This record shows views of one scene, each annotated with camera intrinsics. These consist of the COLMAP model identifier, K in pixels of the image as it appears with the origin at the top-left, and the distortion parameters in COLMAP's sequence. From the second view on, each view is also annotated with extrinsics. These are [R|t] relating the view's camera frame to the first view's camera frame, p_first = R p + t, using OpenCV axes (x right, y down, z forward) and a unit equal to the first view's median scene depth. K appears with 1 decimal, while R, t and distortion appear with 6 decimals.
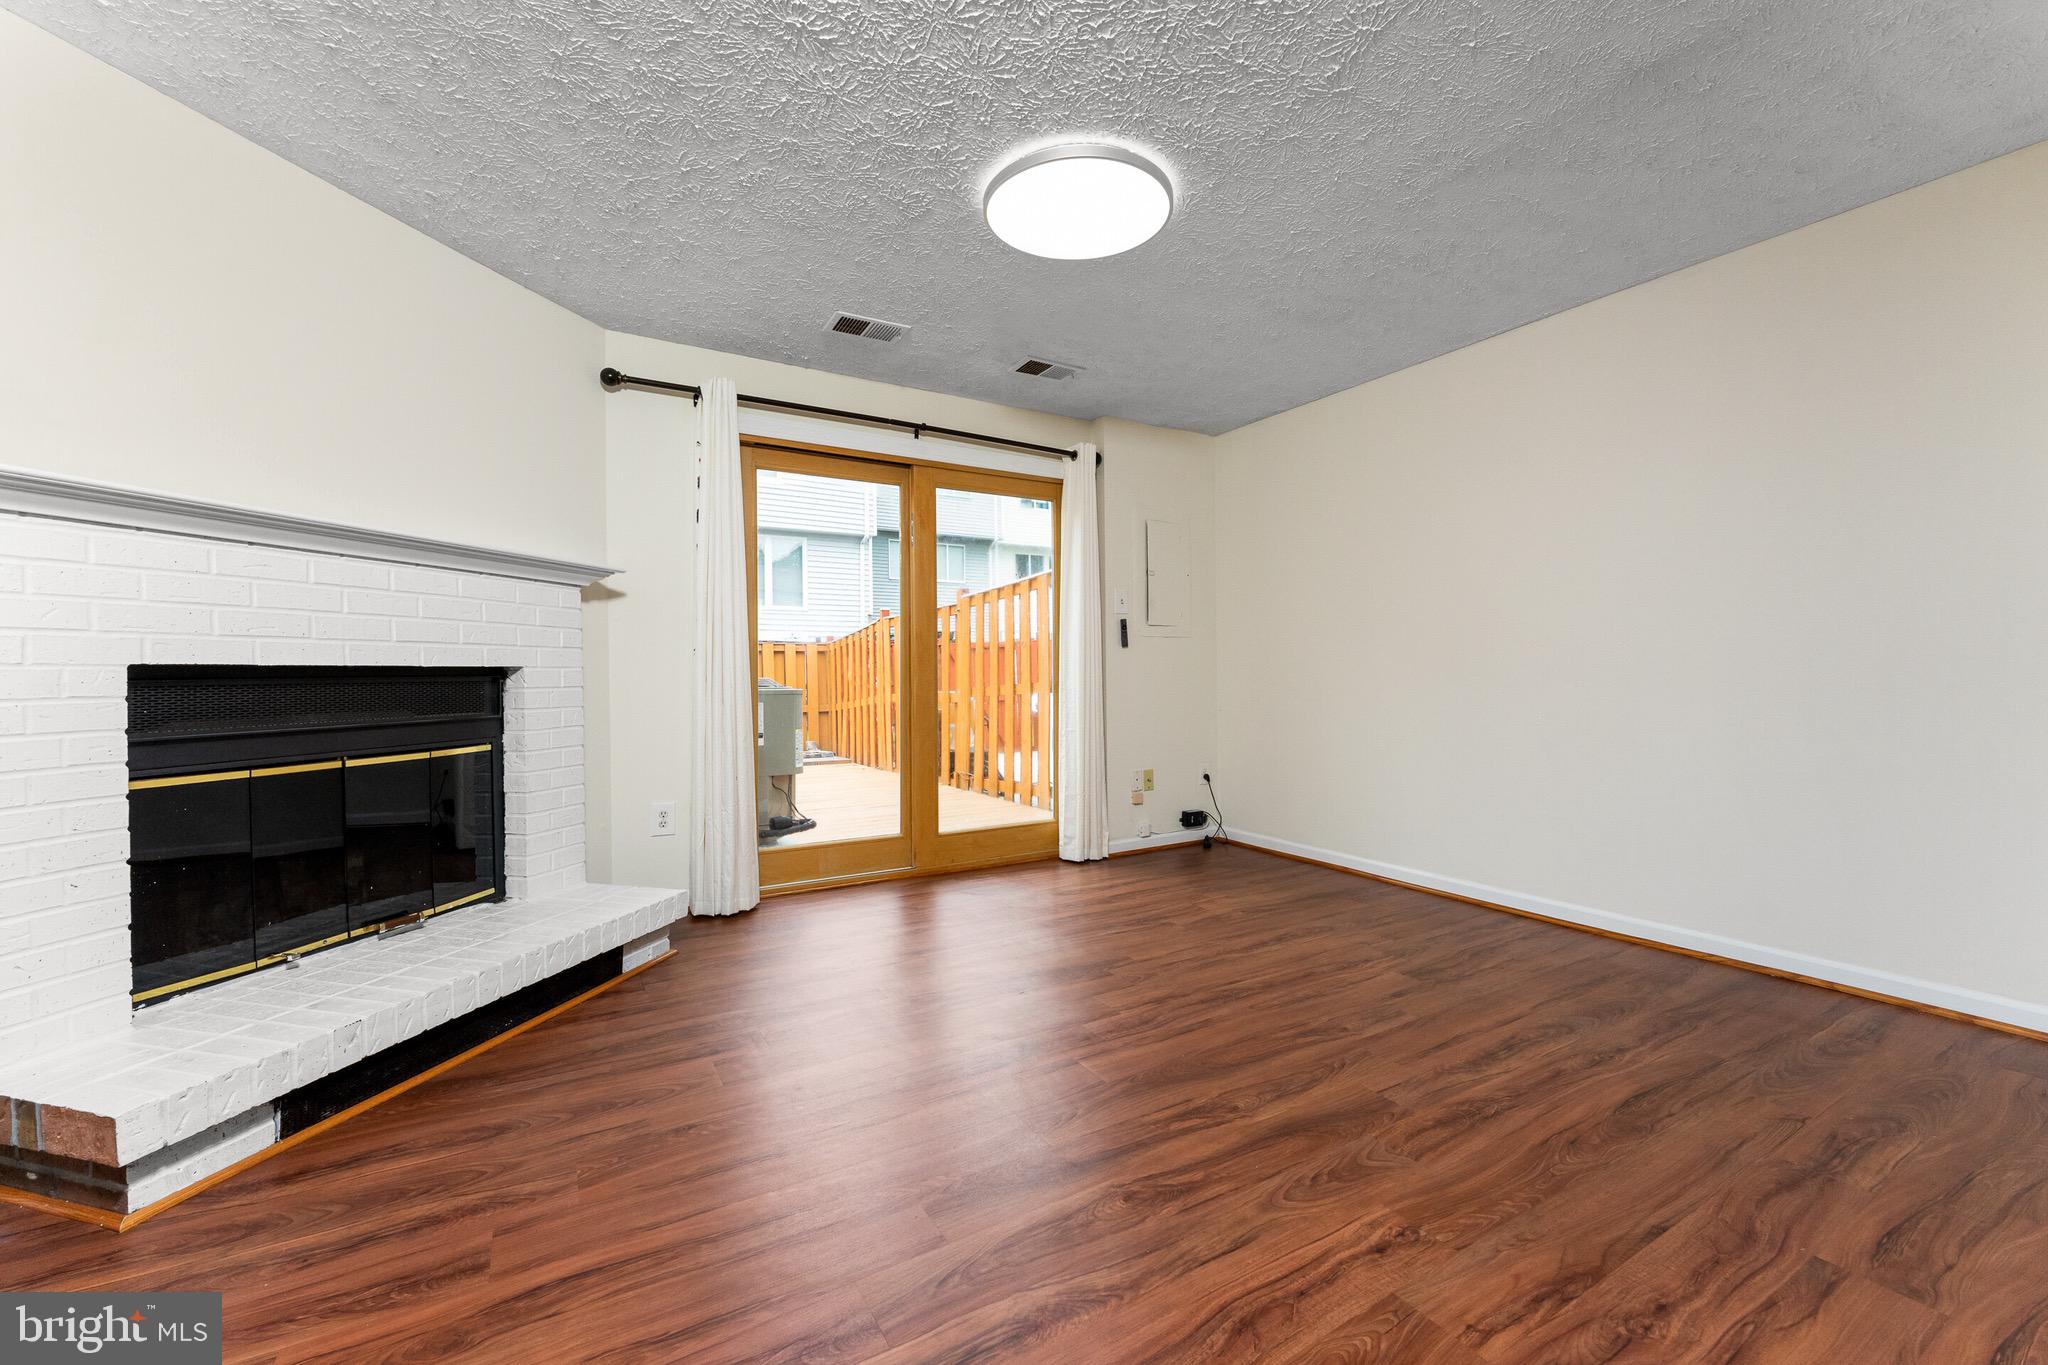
lens RADIAL K [[839.5, 0, 1023.2], [0, 839.5, 644.8], [0, 0, 1]] dist [0.001544, 0.000220]
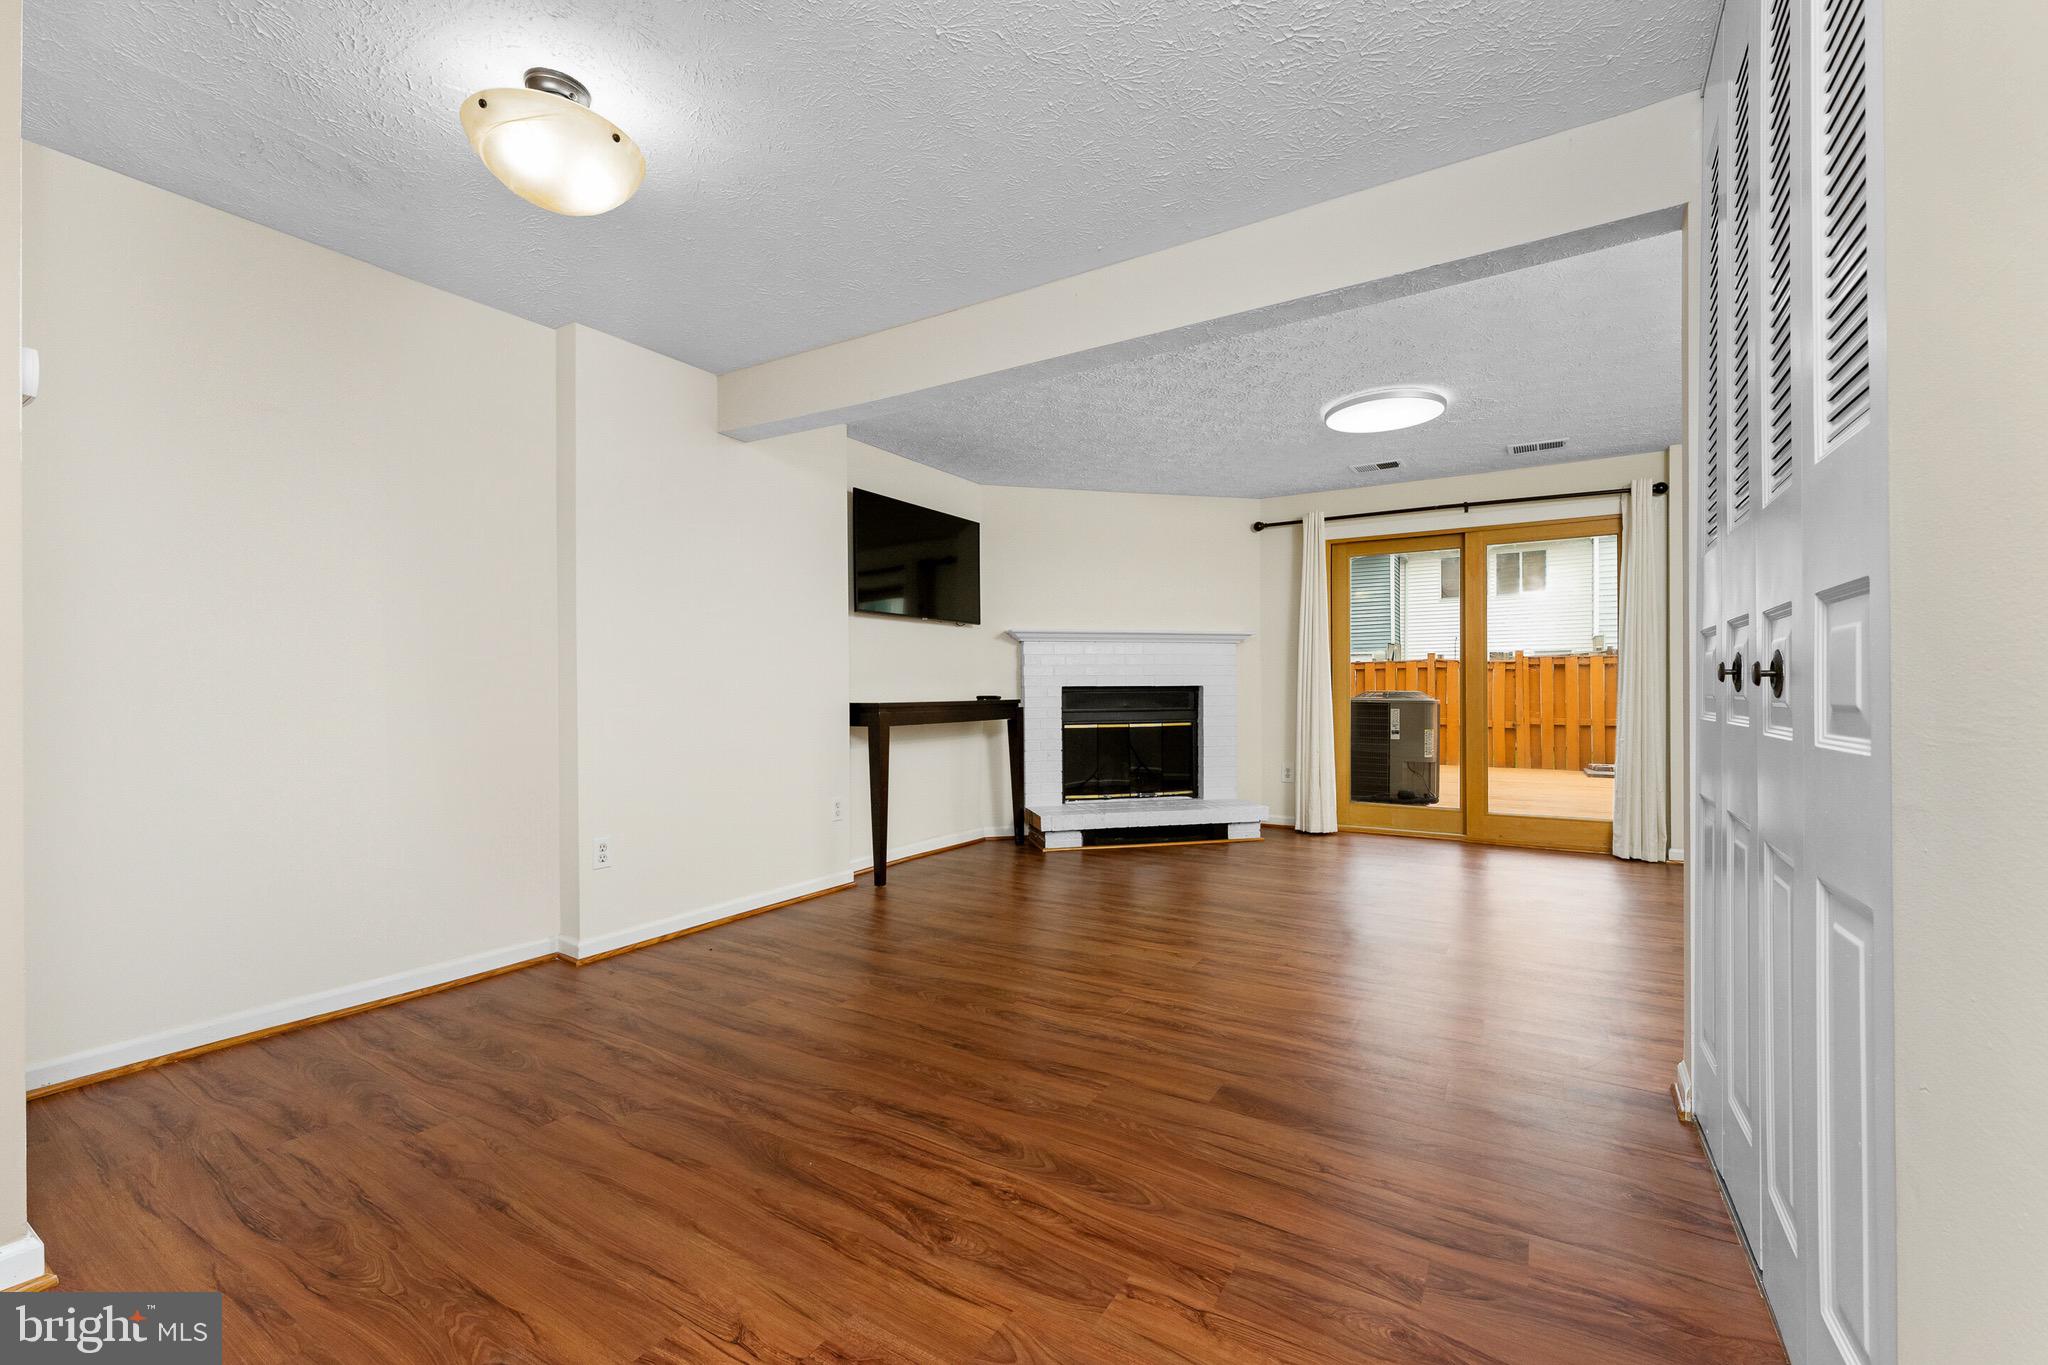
lens RADIAL K [[827.3, 0, 1024.0], [0, 827.3, 682.5], [0, 0, 1]] dist [0.014863, 0.000173]
pose [[0.470088, 0.002642, -0.882616, 0.837512], [0.028365, 0.999434, 0.018099, -0.026754], [0.882164, -0.033544, 0.469747, -0.284435]]
